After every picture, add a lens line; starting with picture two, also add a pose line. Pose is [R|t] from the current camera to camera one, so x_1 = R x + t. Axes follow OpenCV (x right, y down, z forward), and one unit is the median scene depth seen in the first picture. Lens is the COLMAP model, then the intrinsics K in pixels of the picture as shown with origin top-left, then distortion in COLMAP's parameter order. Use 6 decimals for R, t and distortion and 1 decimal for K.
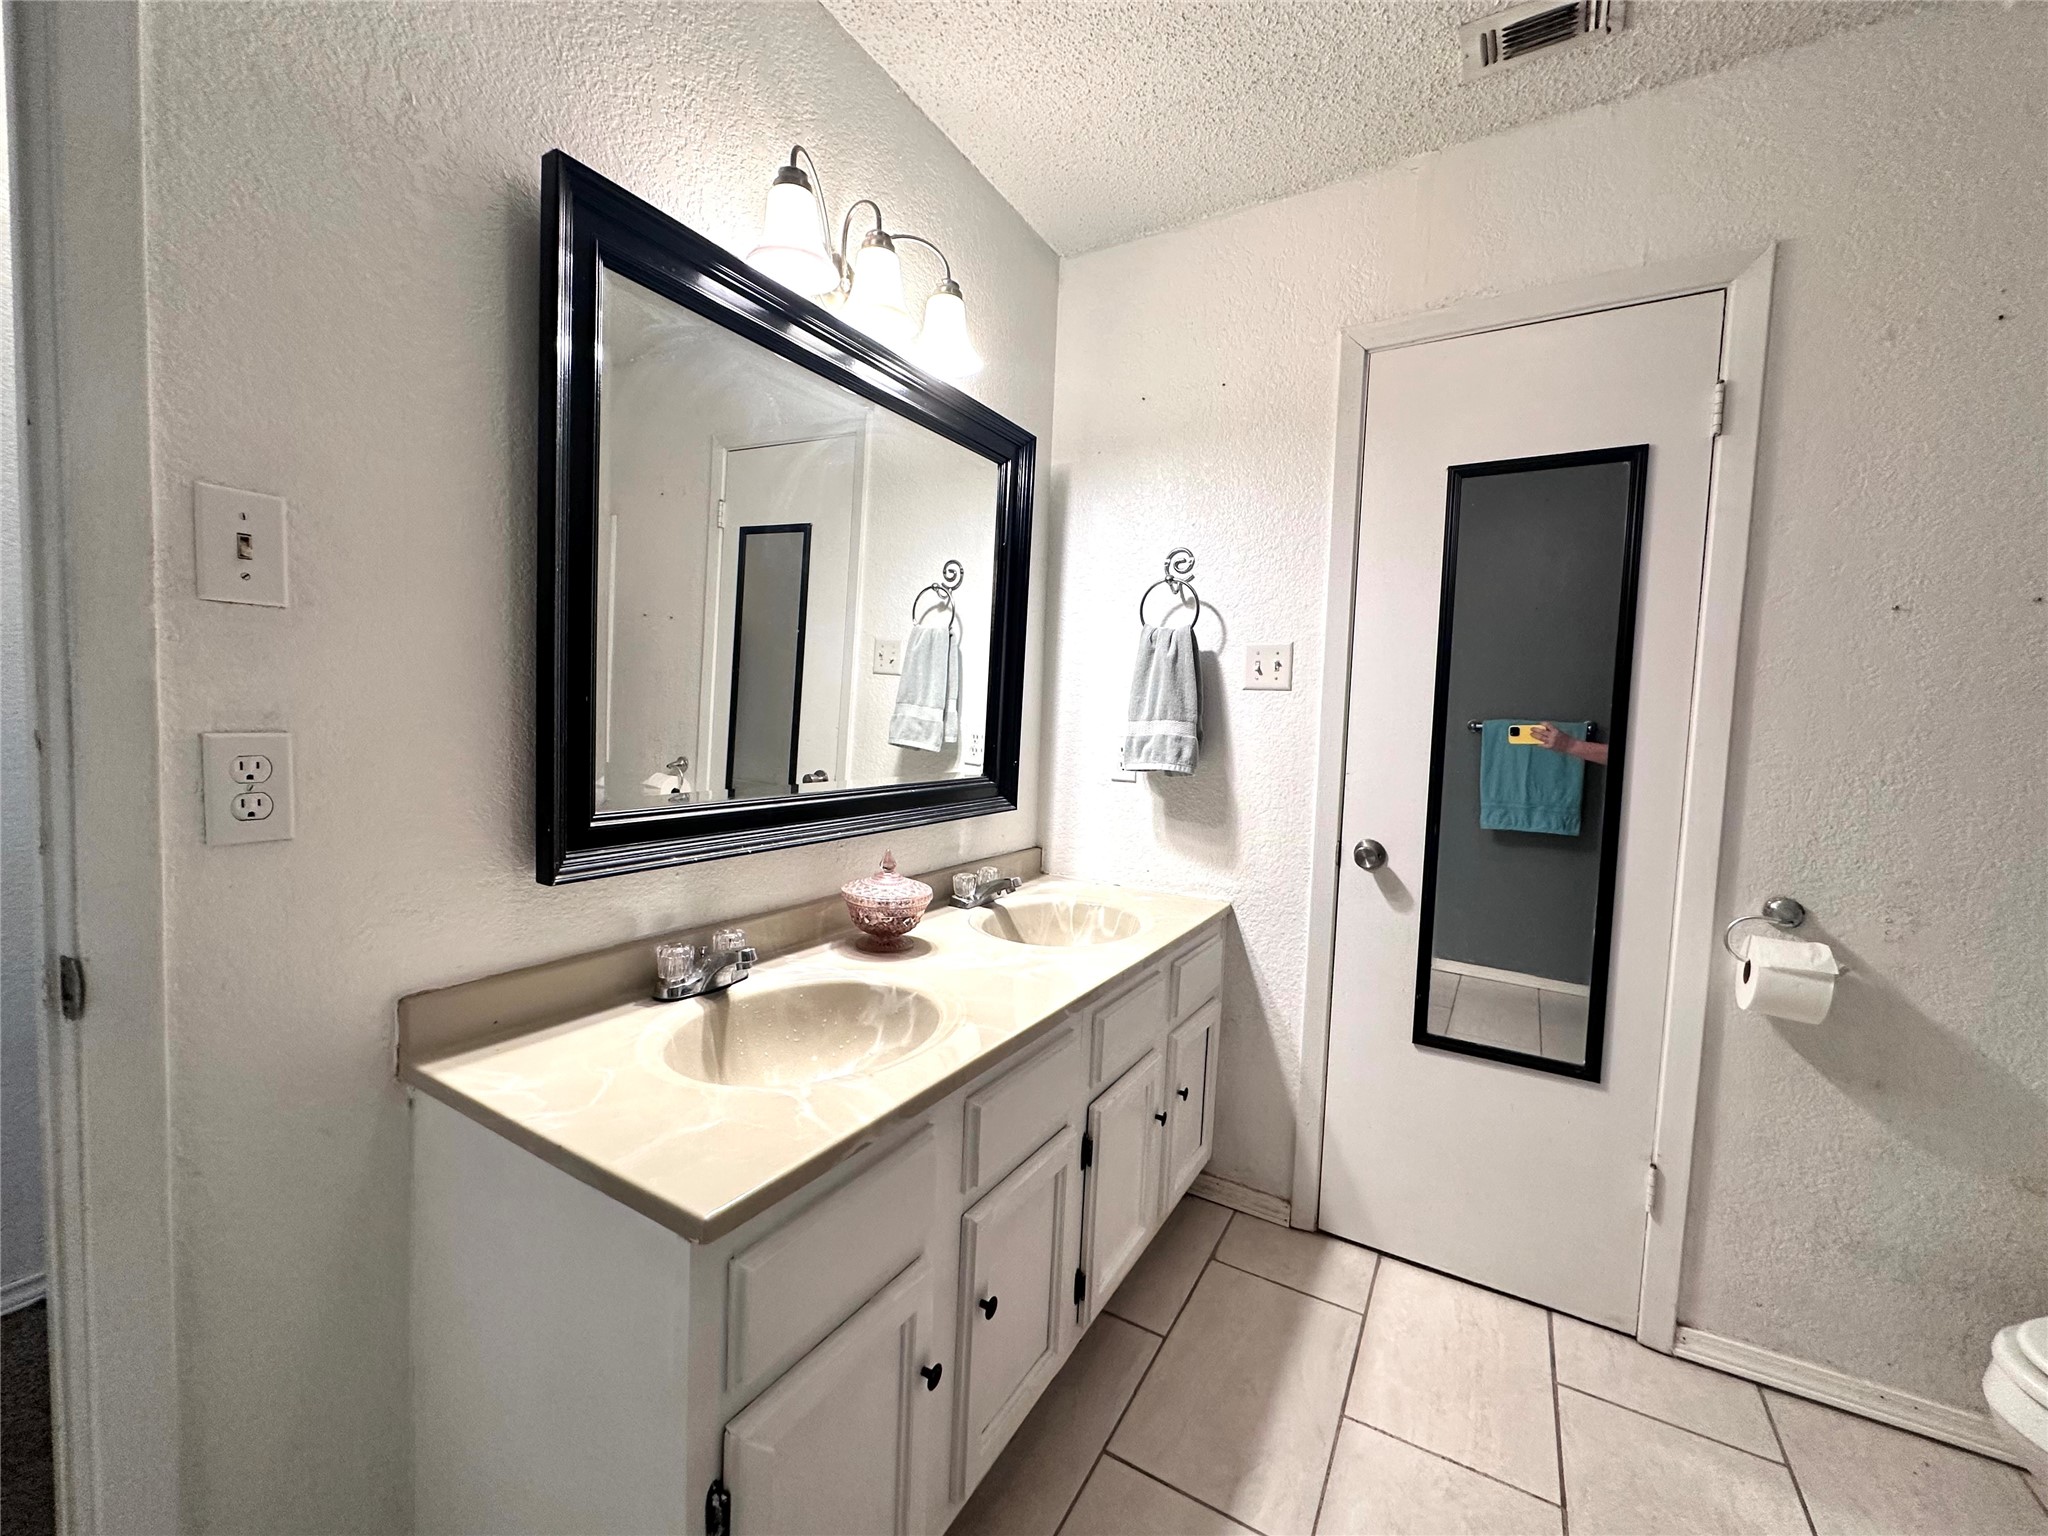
lens RADIAL K [[817.4, 0, 1022.1], [0, 817.4, 757.9], [0, 0, 1]] dist [-0.005218, 0.001008]
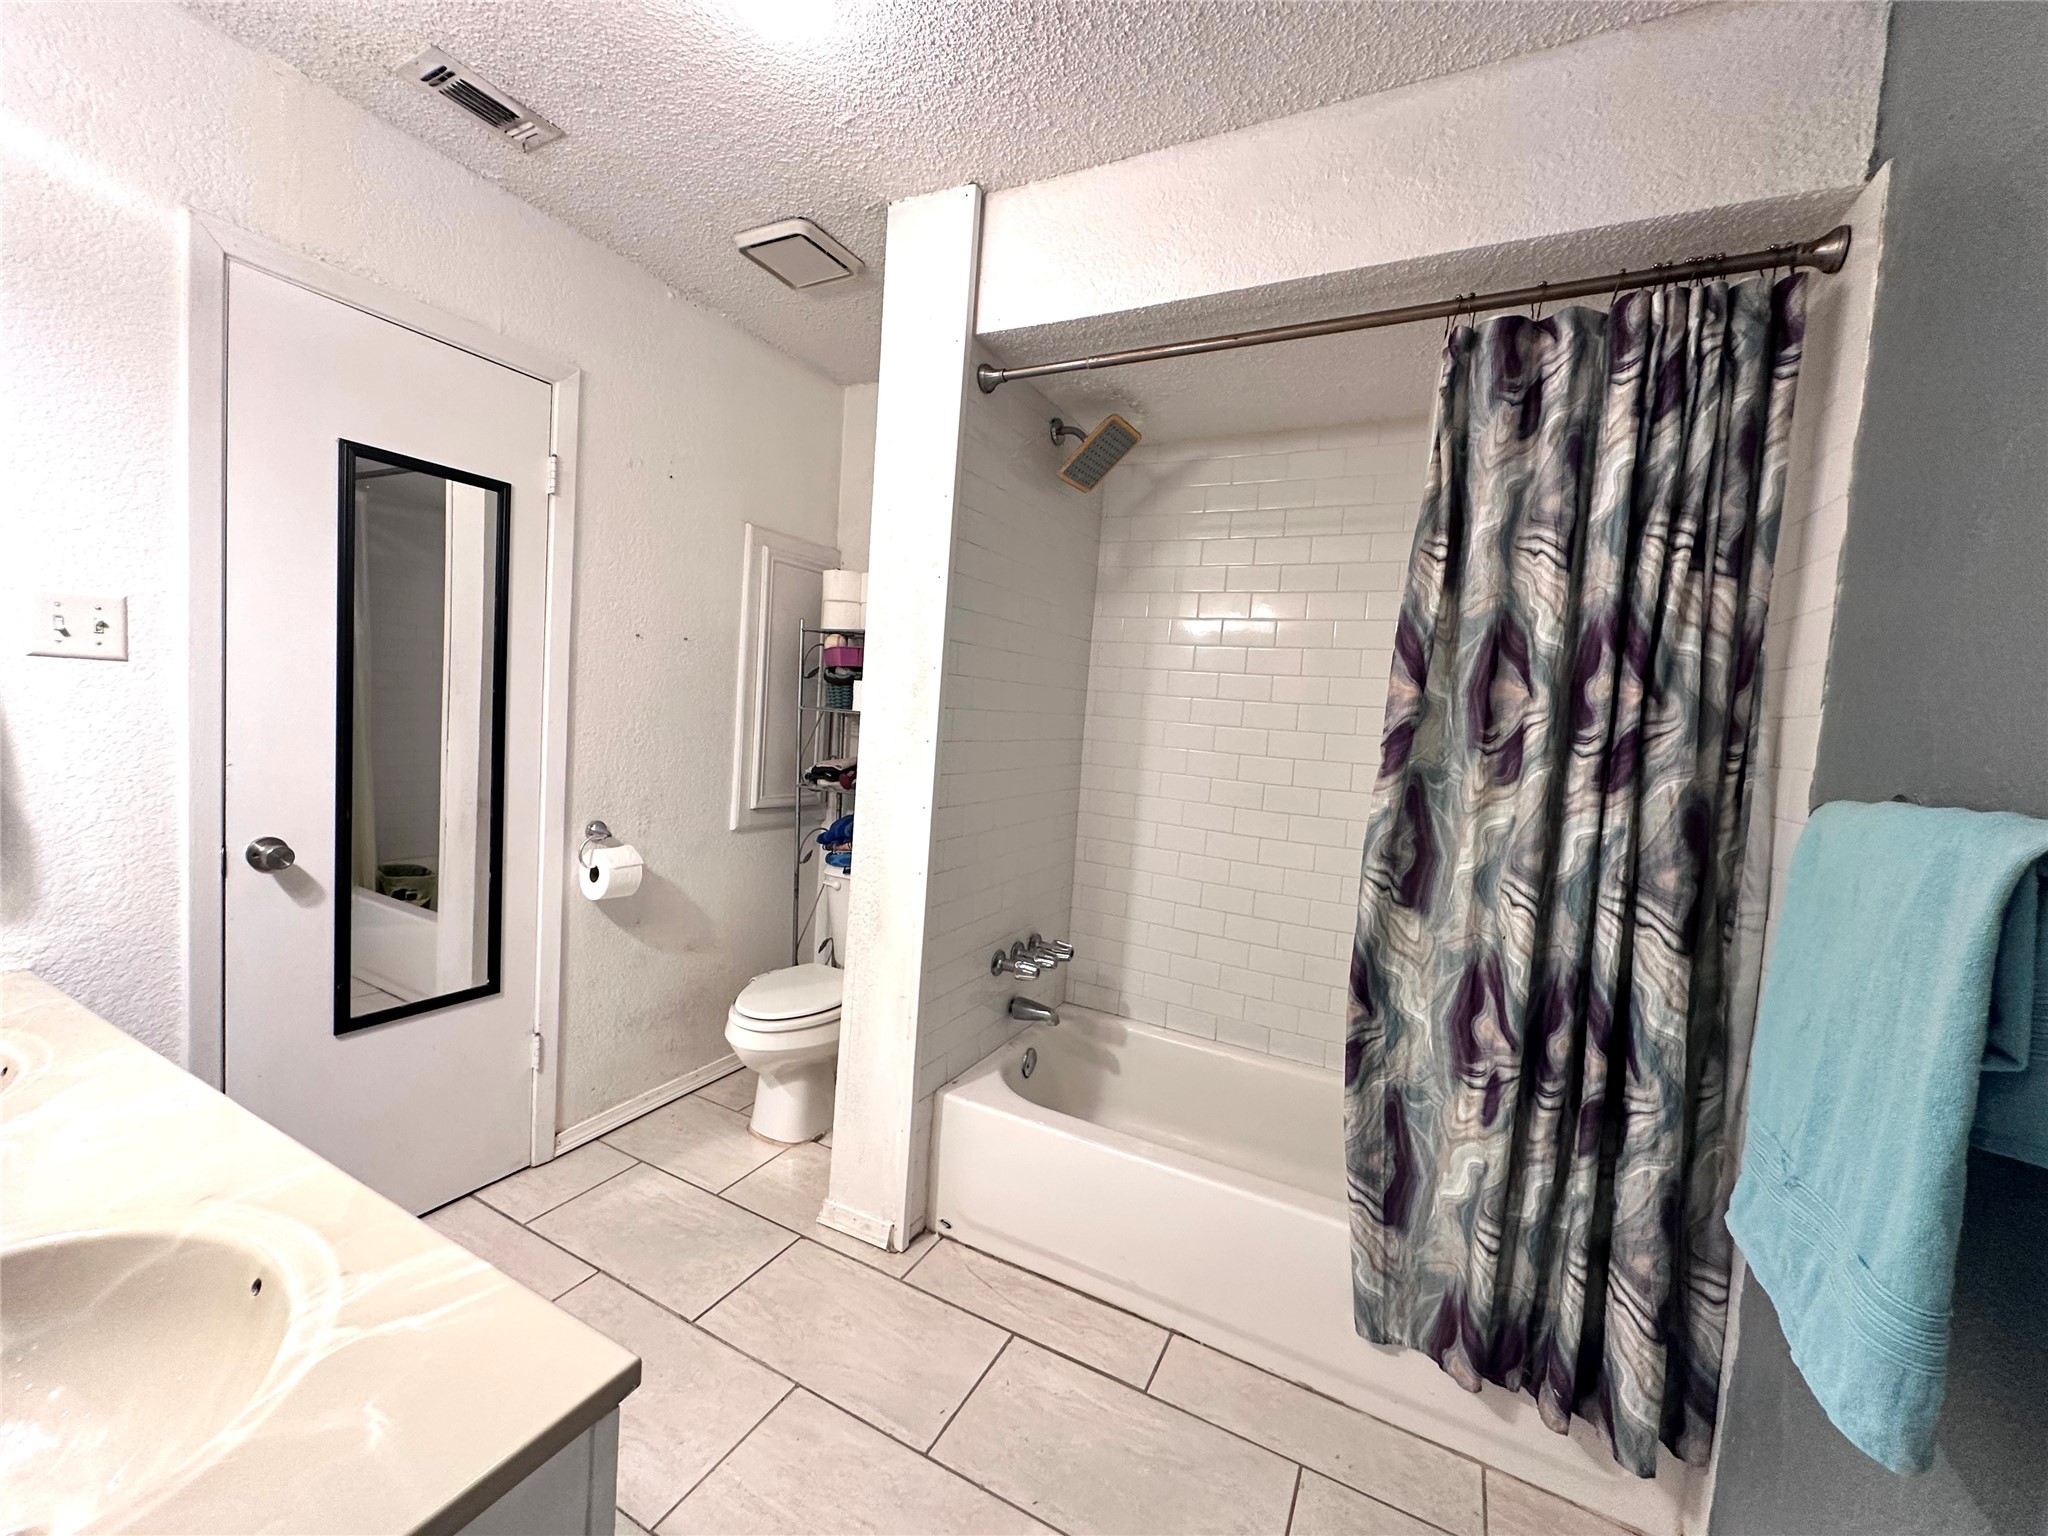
lens RADIAL K [[817.4, 0, 1022.3], [0, 817.4, 764.7], [0, 0, 1]] dist [-0.005218, 0.001008]
pose [[-0.045584, -0.102235, 0.993715, -0.587681], [-0.007558, 0.994756, 0.101995, -0.091168], [-0.998932, -0.002862, -0.046118, 0.277509]]
